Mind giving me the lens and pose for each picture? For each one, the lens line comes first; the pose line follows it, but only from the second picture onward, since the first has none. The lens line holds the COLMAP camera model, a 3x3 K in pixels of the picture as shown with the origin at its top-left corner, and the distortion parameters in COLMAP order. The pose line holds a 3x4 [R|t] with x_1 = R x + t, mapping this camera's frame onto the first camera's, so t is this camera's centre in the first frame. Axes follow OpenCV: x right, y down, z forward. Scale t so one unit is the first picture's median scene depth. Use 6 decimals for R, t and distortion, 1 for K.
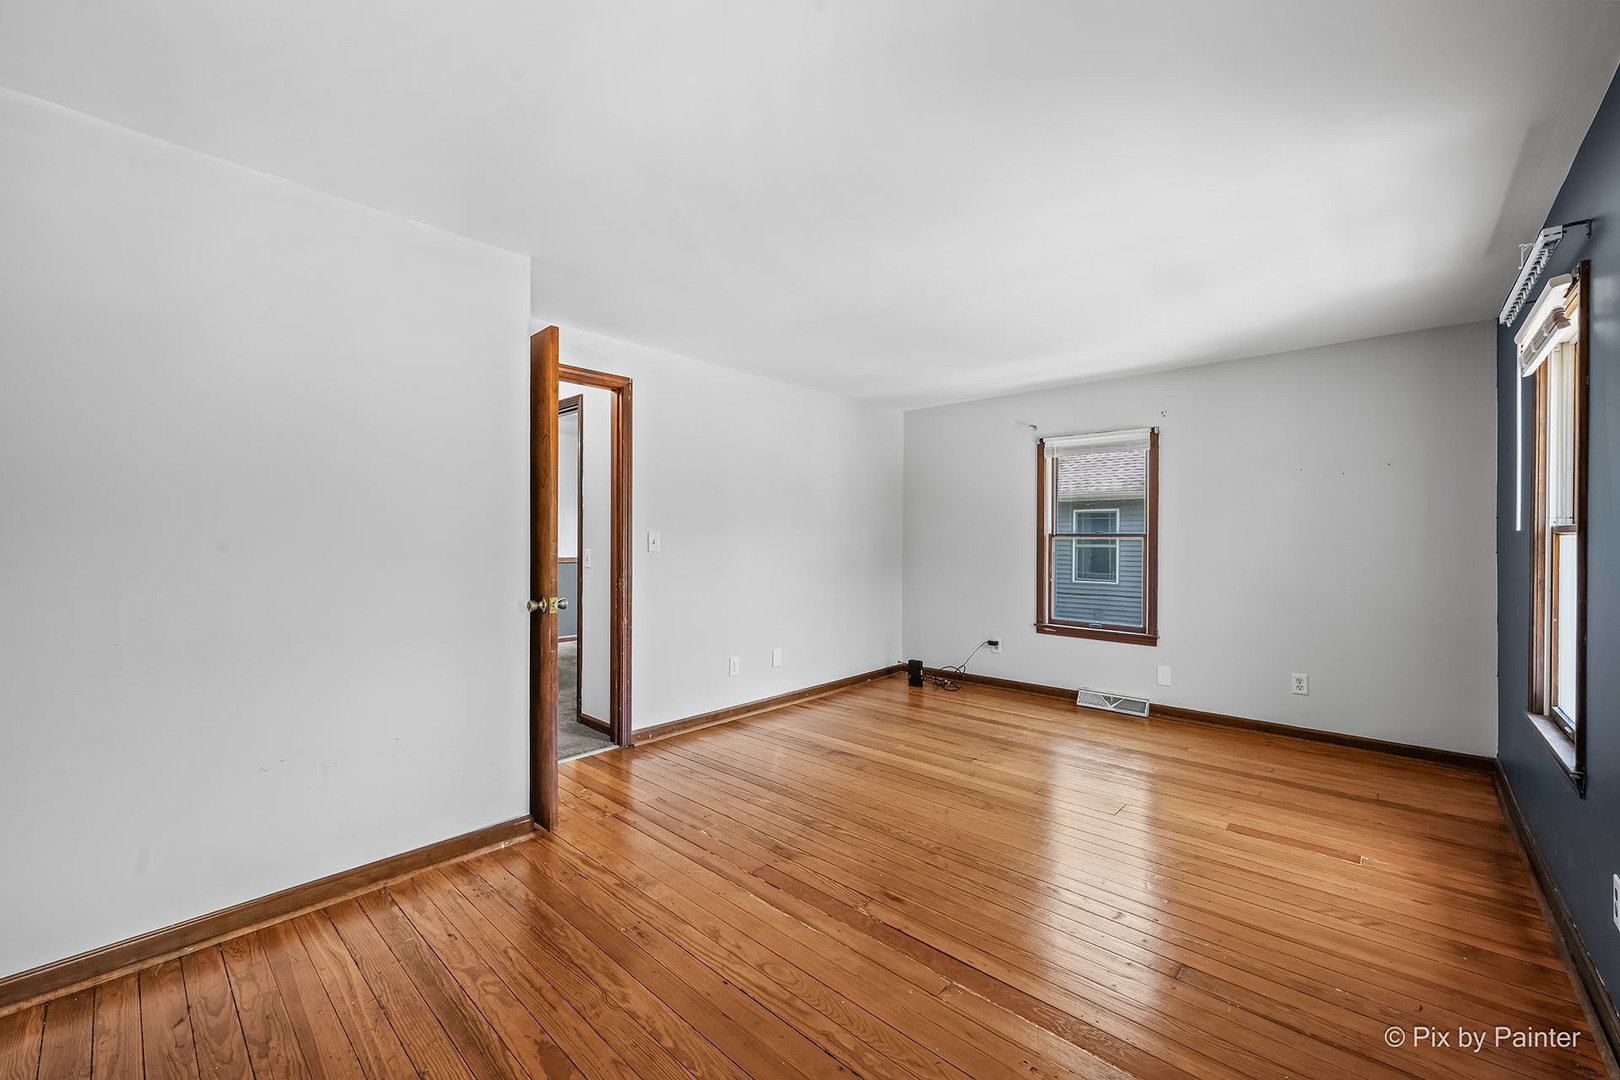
lens RADIAL K [[638.7, 0, 814.9], [0, 638.7, 539.5], [0, 0, 1]] dist [0.000372, -0.000130]
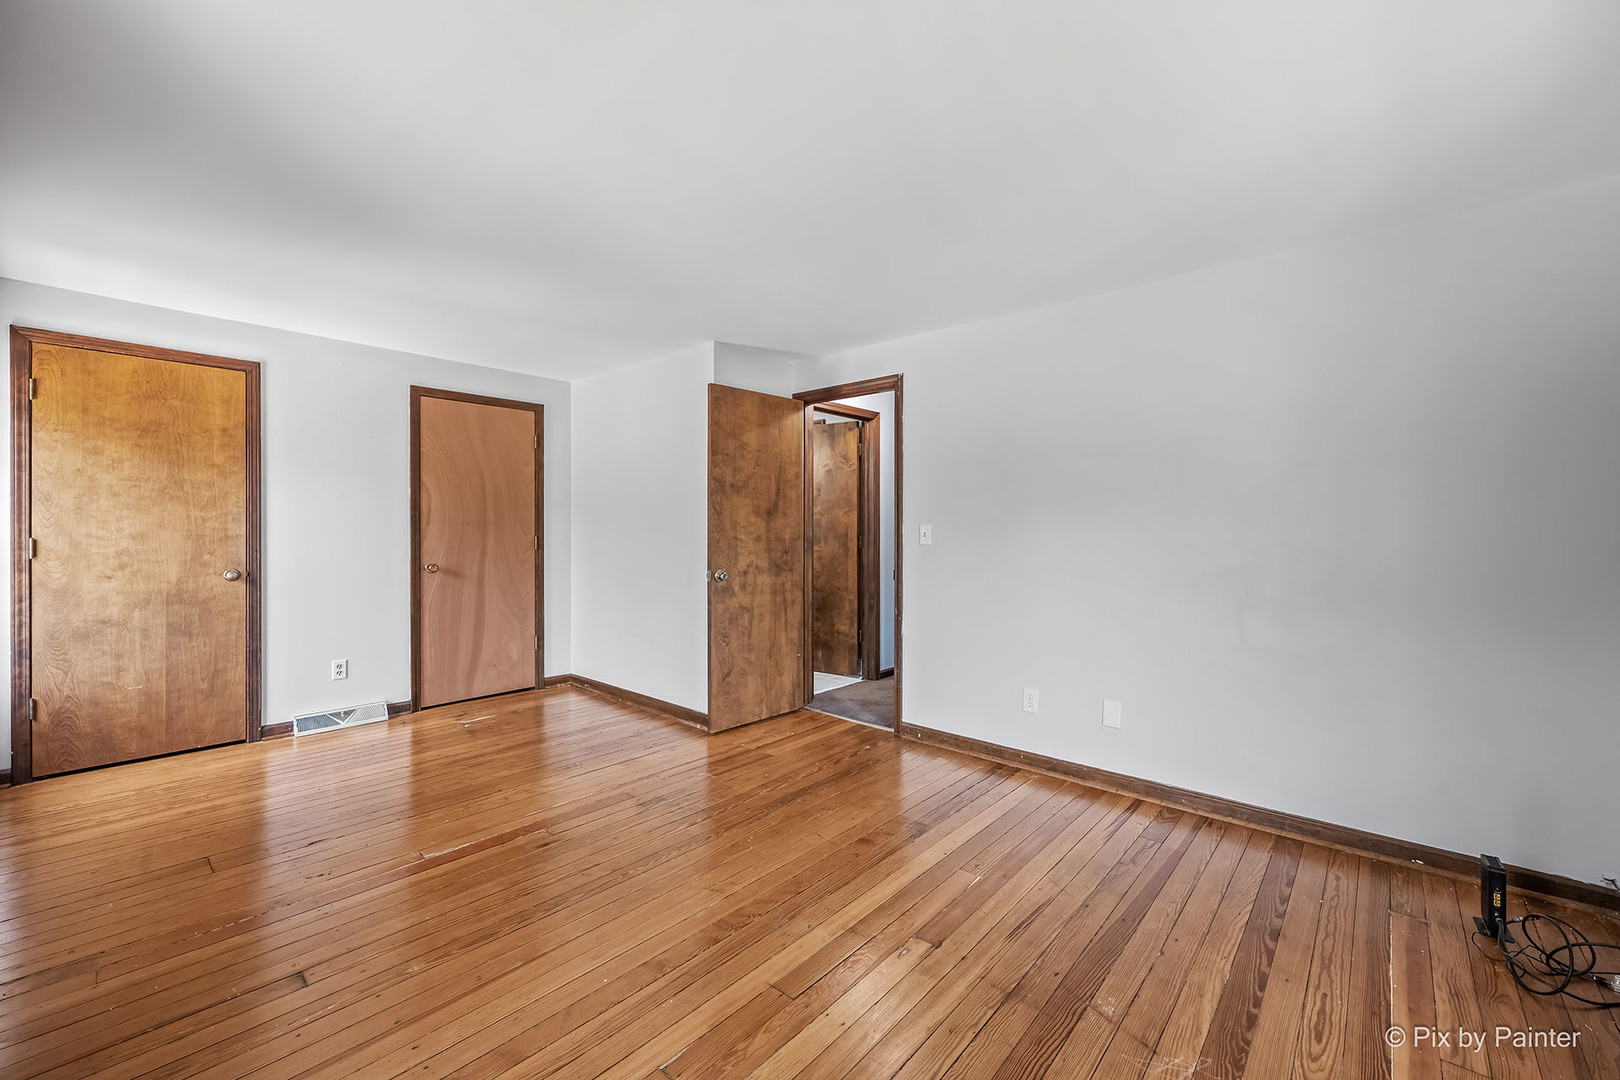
lens RADIAL K [[656.9, 0, 809.6], [0, 656.9, 533.3], [0, 0, 1]] dist [-0.000140, -0.000152]
pose [[0.008792, 0.001662, -0.999960, 0.792534], [-0.006531, 0.999977, 0.001605, 0.000849], [0.999940, 0.006517, 0.008803, 0.886320]]
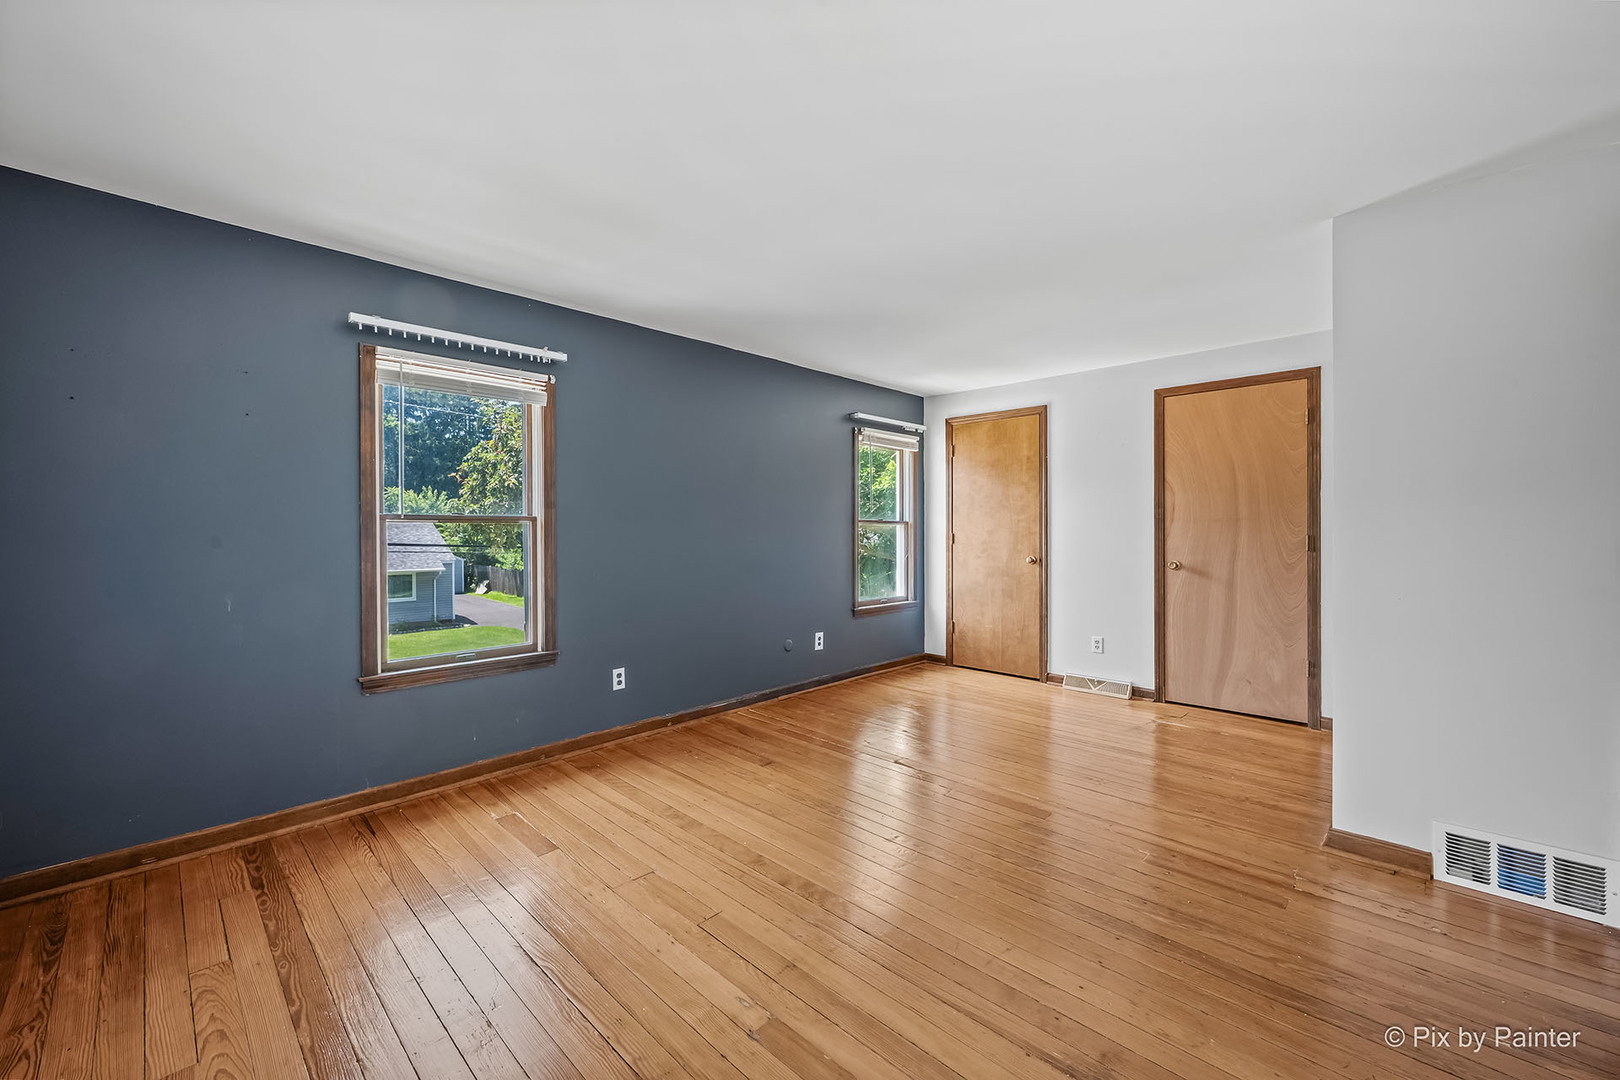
lens RADIAL K [[638.7, 0, 814.9], [0, 638.7, 539.5], [0, 0, 1]] dist [0.000372, -0.000130]
pose [[-0.999569, -0.002962, 0.029199, 0.197343], [-0.002363, 0.999786, 0.020528, 0.000222], [-0.029254, 0.020451, -0.999363, 1.419241]]
